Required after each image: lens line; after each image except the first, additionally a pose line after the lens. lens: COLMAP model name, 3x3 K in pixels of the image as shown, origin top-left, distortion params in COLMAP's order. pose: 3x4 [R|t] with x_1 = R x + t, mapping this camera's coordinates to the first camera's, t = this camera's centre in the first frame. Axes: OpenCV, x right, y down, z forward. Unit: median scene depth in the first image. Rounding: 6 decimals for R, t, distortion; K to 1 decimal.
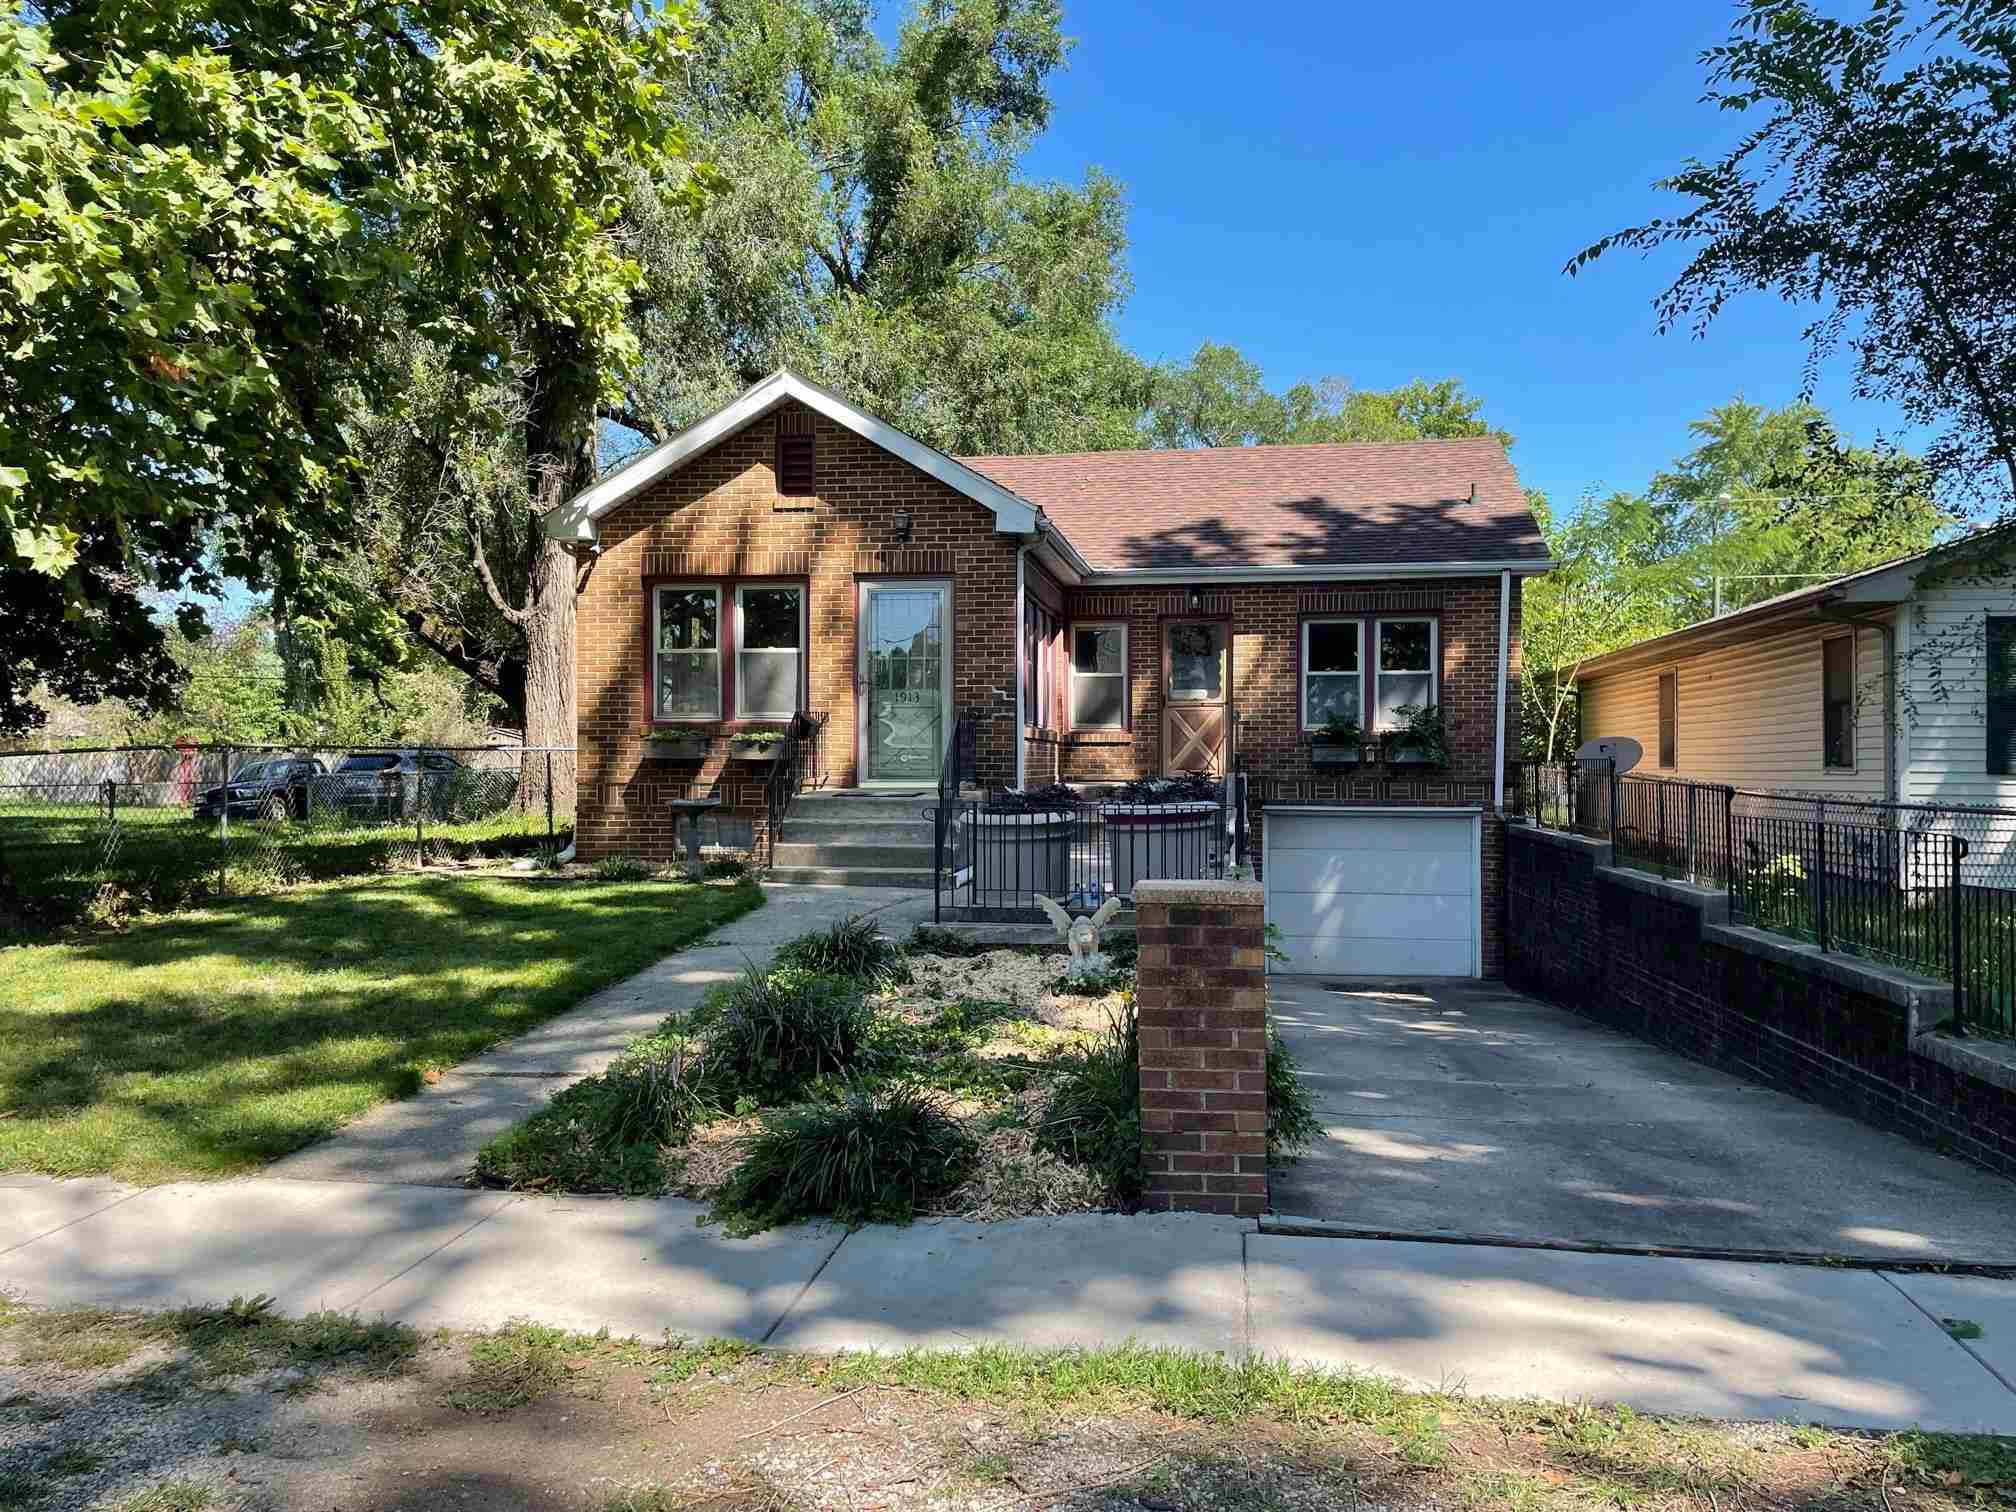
lens RADIAL K [[1519.9, 0, 1001.9], [0, 1519.9, 761.3], [0, 0, 1]] dist [0.066209, -0.069260]
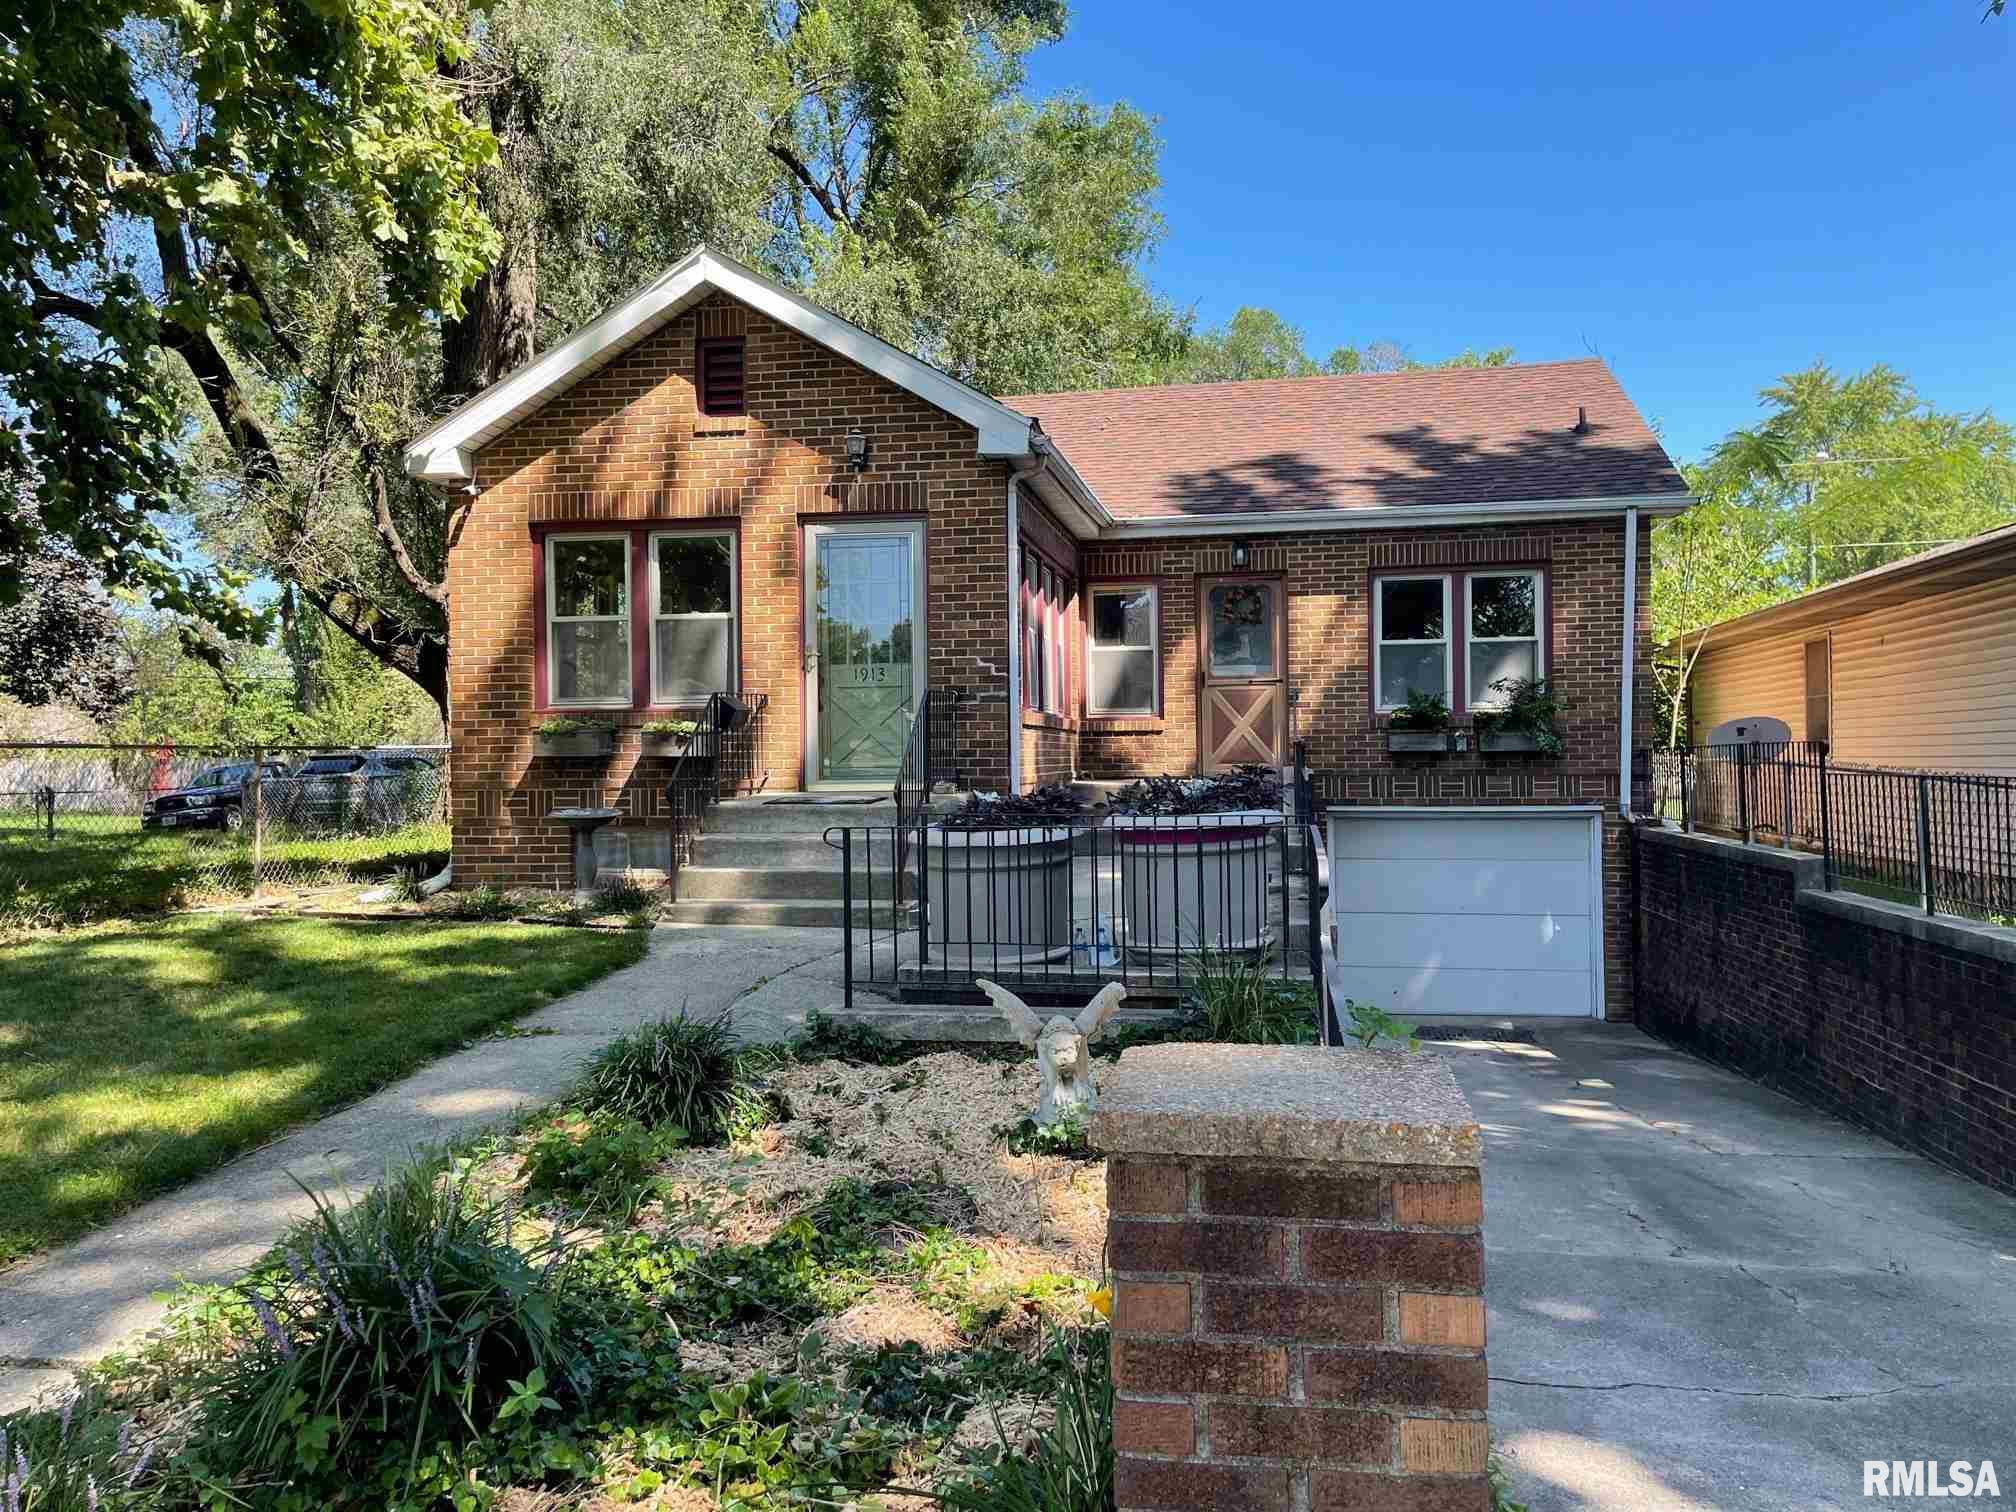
lens RADIAL K [[1519.9, 0, 998.2], [0, 1519.9, 754.0], [0, 0, 1]] dist [0.066209, -0.069260]
pose [[0.999476, -0.011562, -0.030231, 0.025844], [0.011511, 0.999932, -0.001854, 0.000901], [0.030250, 0.001505, 0.999541, 0.223083]]
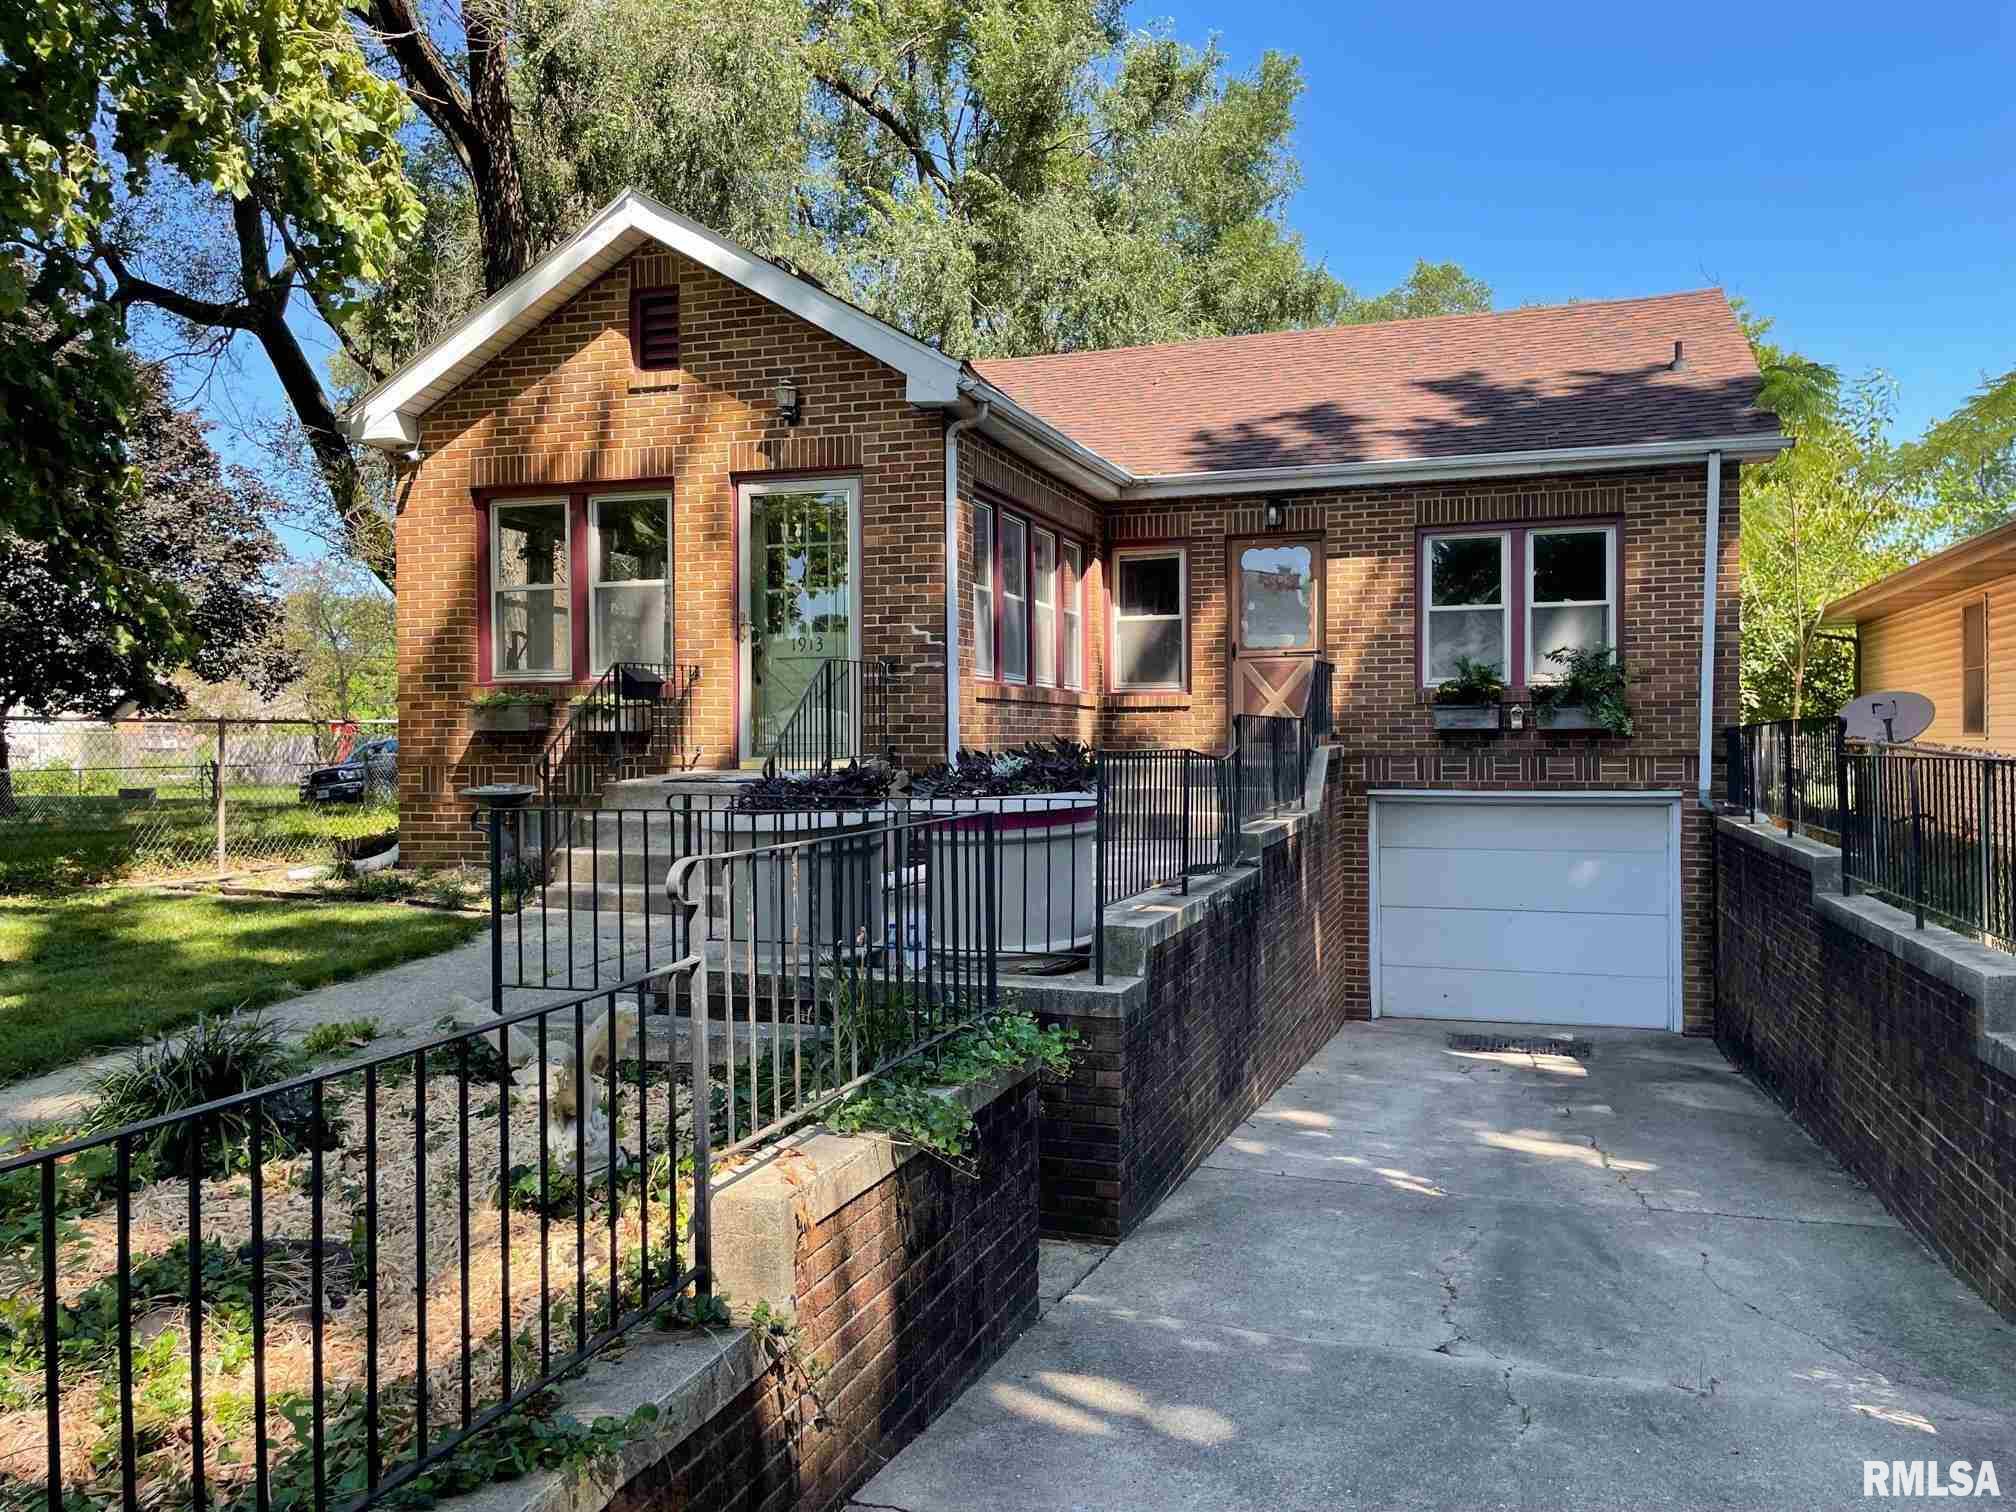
lens RADIAL K [[1519.9, 0, 1011.5], [0, 1519.9, 747.9], [0, 0, 1]] dist [0.066209, -0.069260]
pose [[0.986308, -0.006625, -0.164779, 0.149286], [0.007692, 0.999953, 0.005839, 0.003985], [0.164732, -0.007027, 0.986313, 0.295572]]
